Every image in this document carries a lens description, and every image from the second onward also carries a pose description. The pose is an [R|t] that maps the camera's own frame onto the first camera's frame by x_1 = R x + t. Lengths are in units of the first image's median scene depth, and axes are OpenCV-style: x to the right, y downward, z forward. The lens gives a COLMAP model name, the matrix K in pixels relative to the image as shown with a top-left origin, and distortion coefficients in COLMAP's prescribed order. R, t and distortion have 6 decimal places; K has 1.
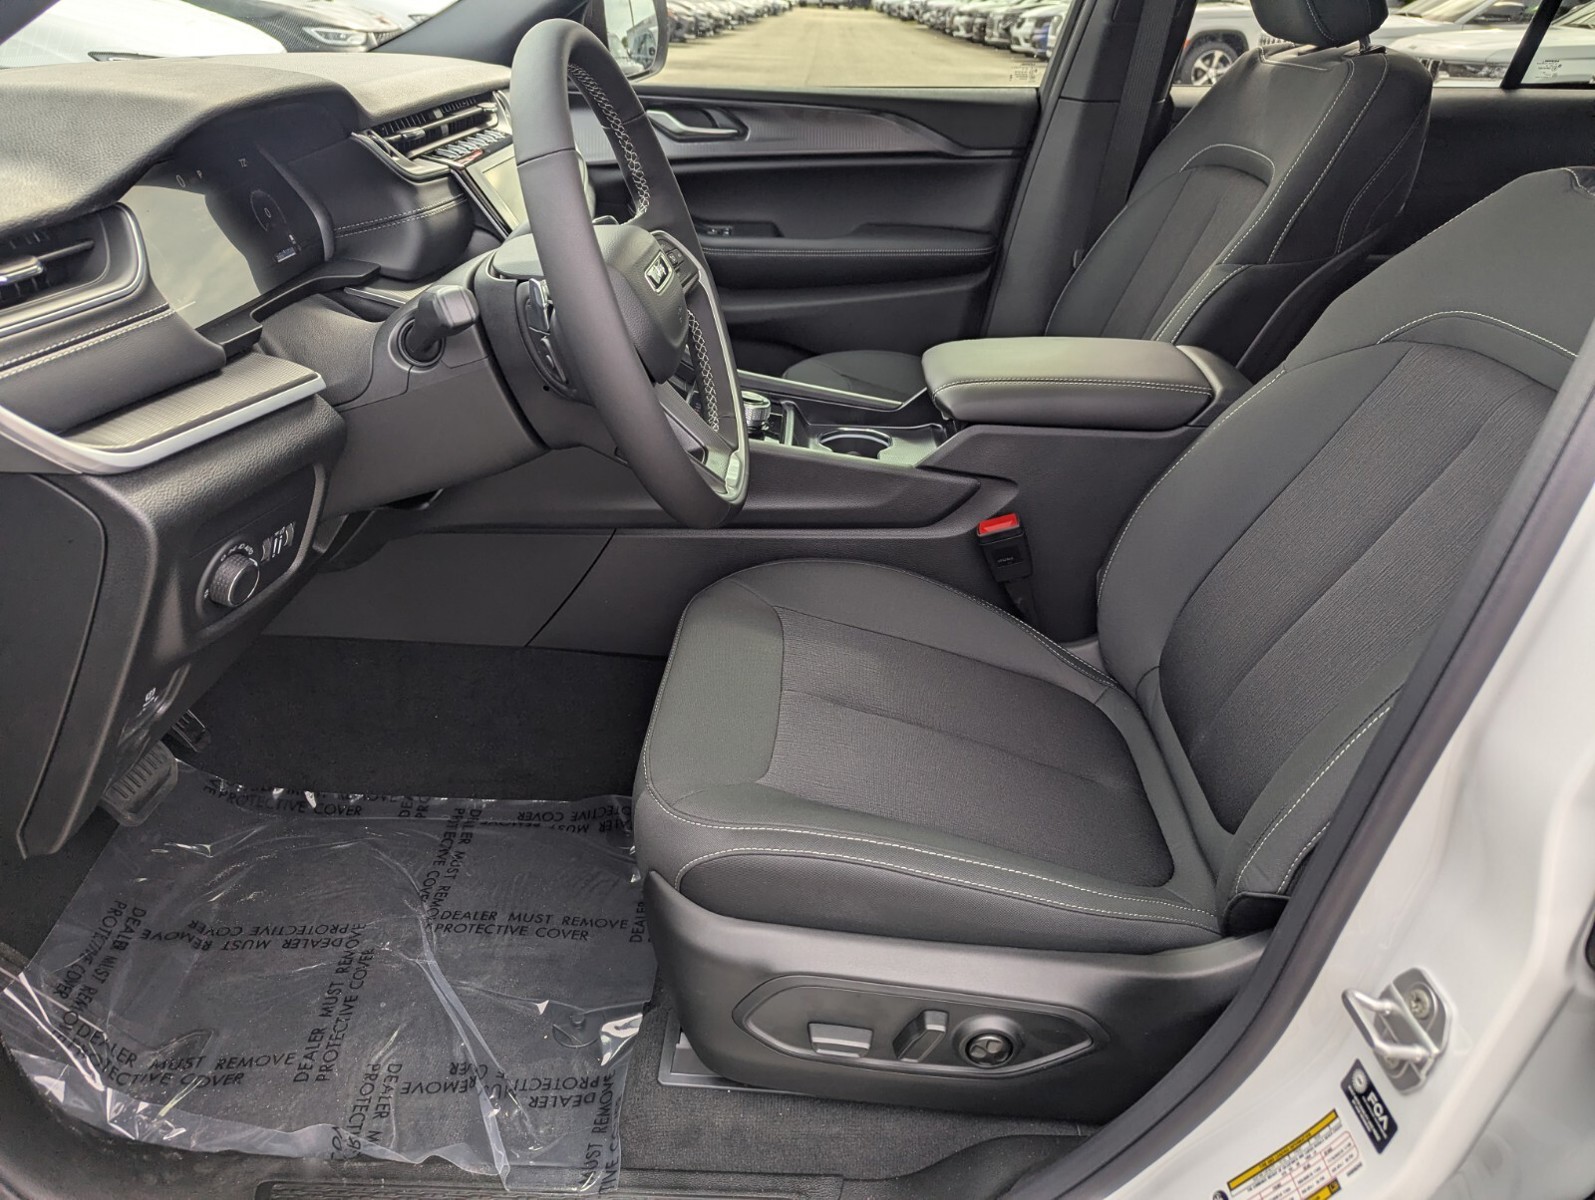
lens RADIAL K [[1147.6, 0, 797.5], [0, 1147.6, 600.0], [0, 0, 1]] dist [0.070756, -0.075323]
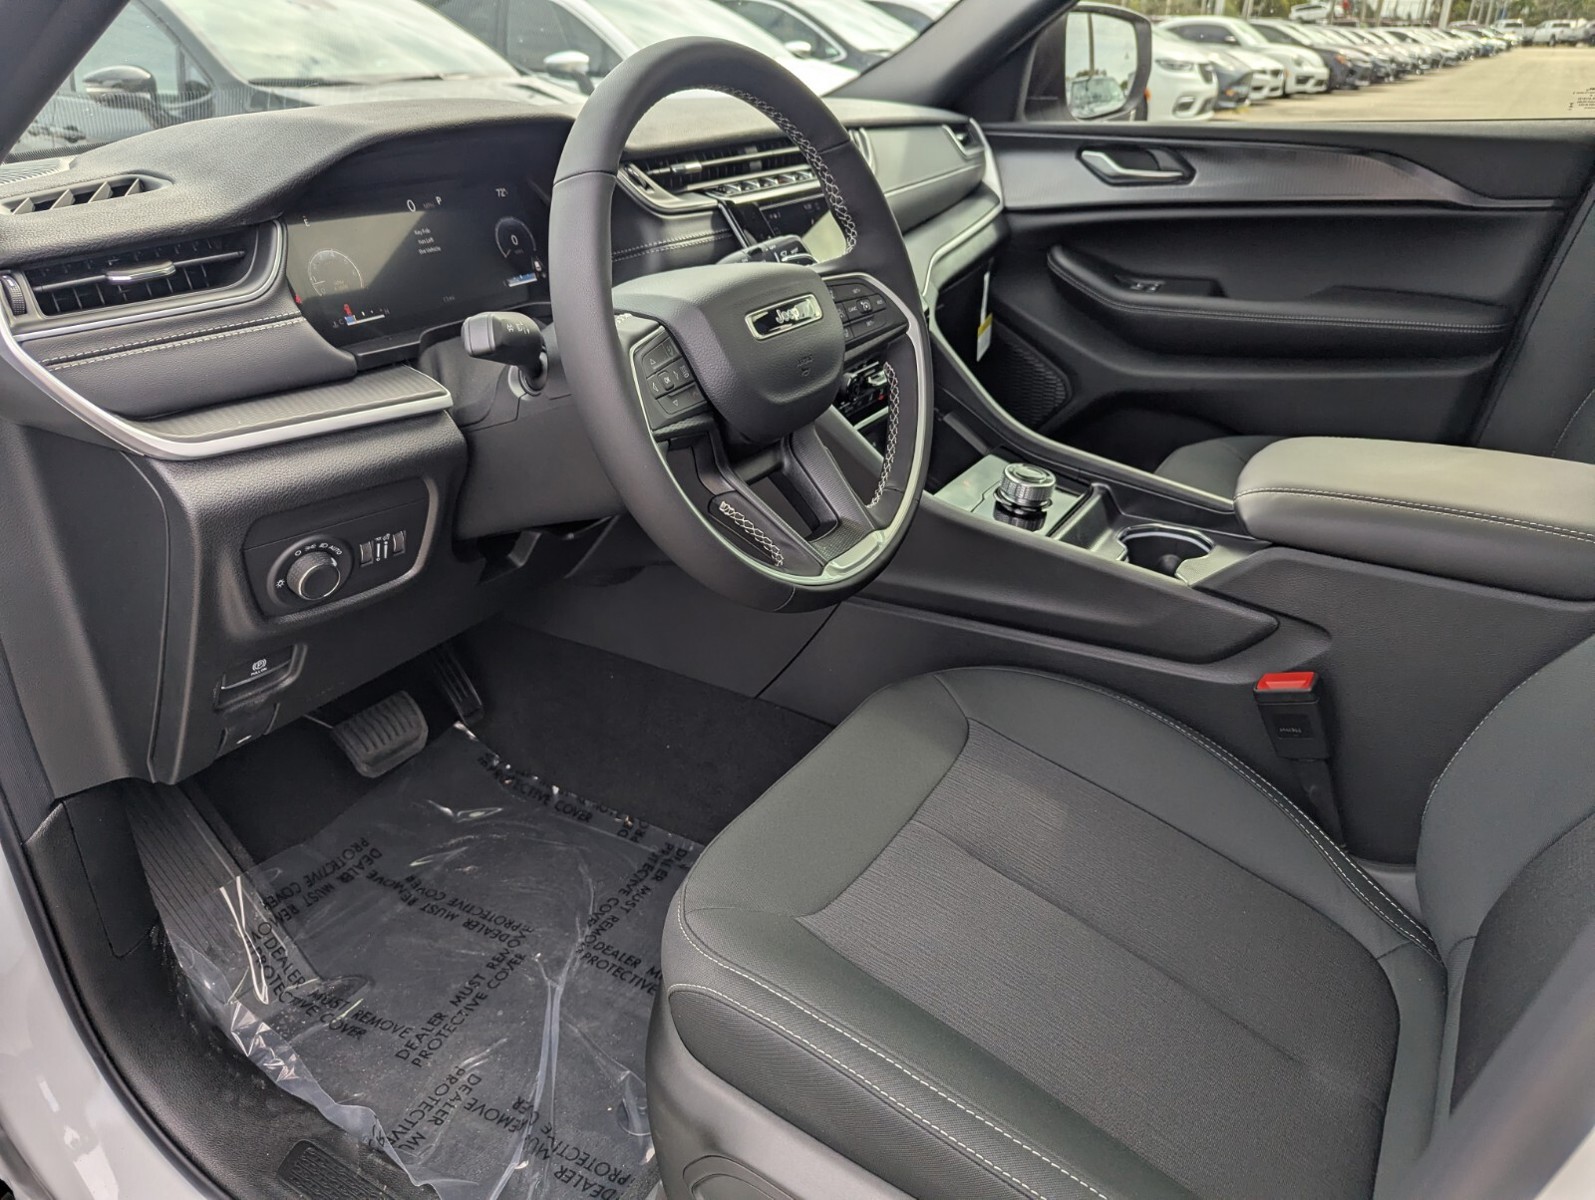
lens RADIAL K [[1153.0, 0, 755.8], [0, 1153.0, 602.6], [0, 0, 1]] dist [0.040387, -0.025981]
pose [[0.858706, 0.185197, -0.477835, 0.194205], [-0.203690, 0.978944, 0.013368, -0.047247], [0.470250, 0.085852, 0.878348, 0.142893]]
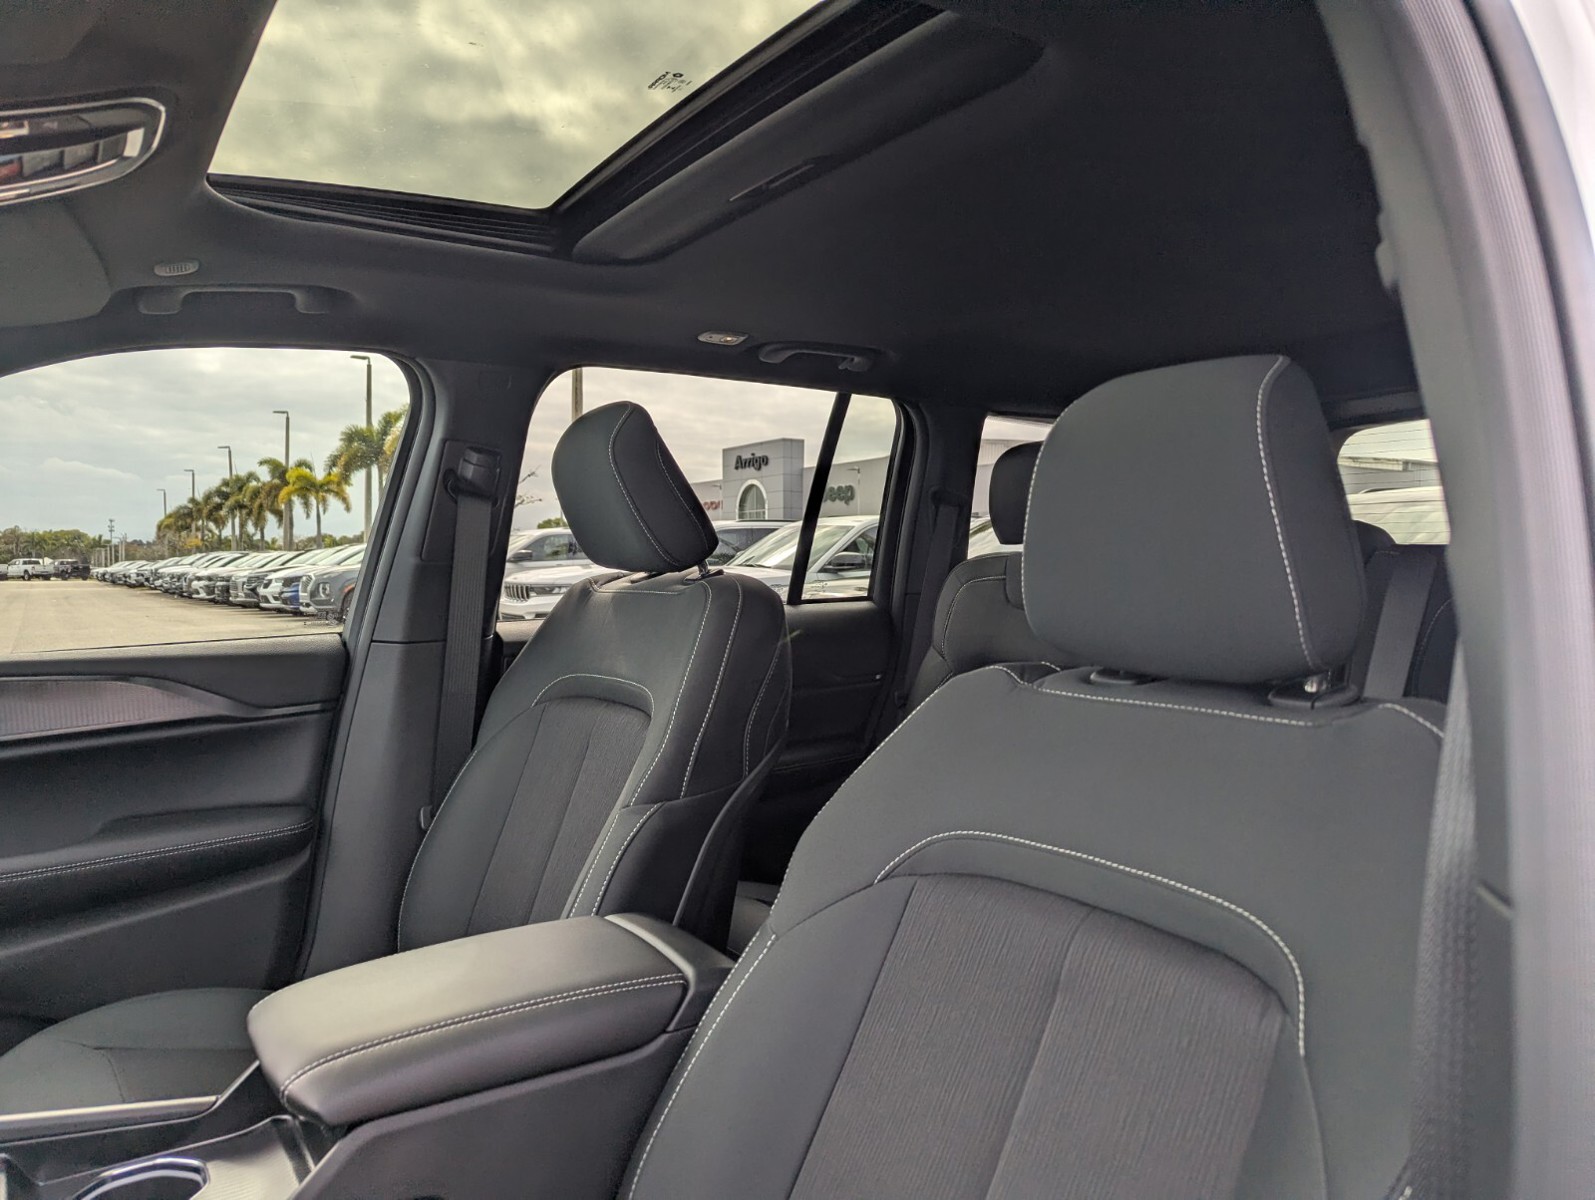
lens RADIAL K [[1147.6, 0, 797.5], [0, 1147.6, 600.0], [0, 0, 1]] dist [0.070756, -0.075323]
pose [[0.823547, -0.055917, 0.564485, 0.008471], [0.291406, 0.895484, -0.336438, -0.107284], [-0.486675, 0.441567, 0.753768, 0.250987]]
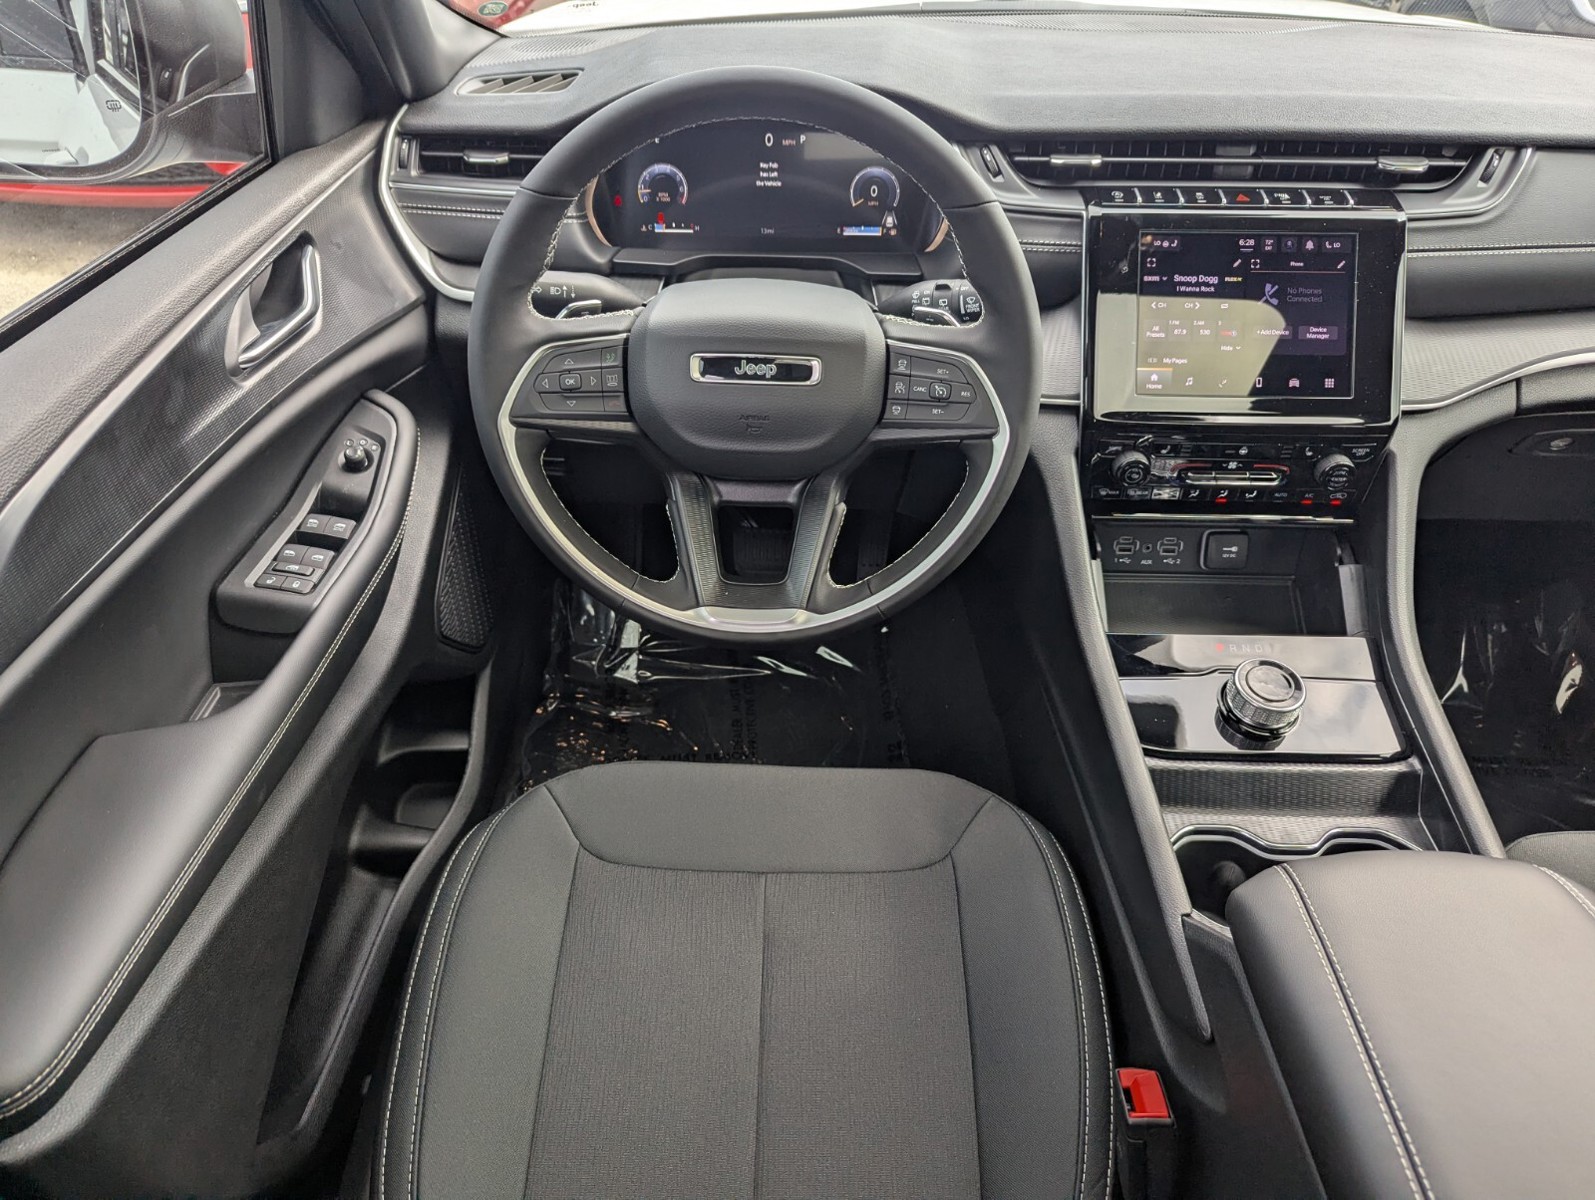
lens RADIAL K [[1153.0, 0, 755.8], [0, 1153.0, 602.6], [0, 0, 1]] dist [0.040387, -0.025981]
pose [[0.015415, 0.575764, -0.817470, 0.418964], [-0.476942, 0.722797, 0.500090, -0.360184], [0.878800, 0.382177, 0.285748, 0.498717]]
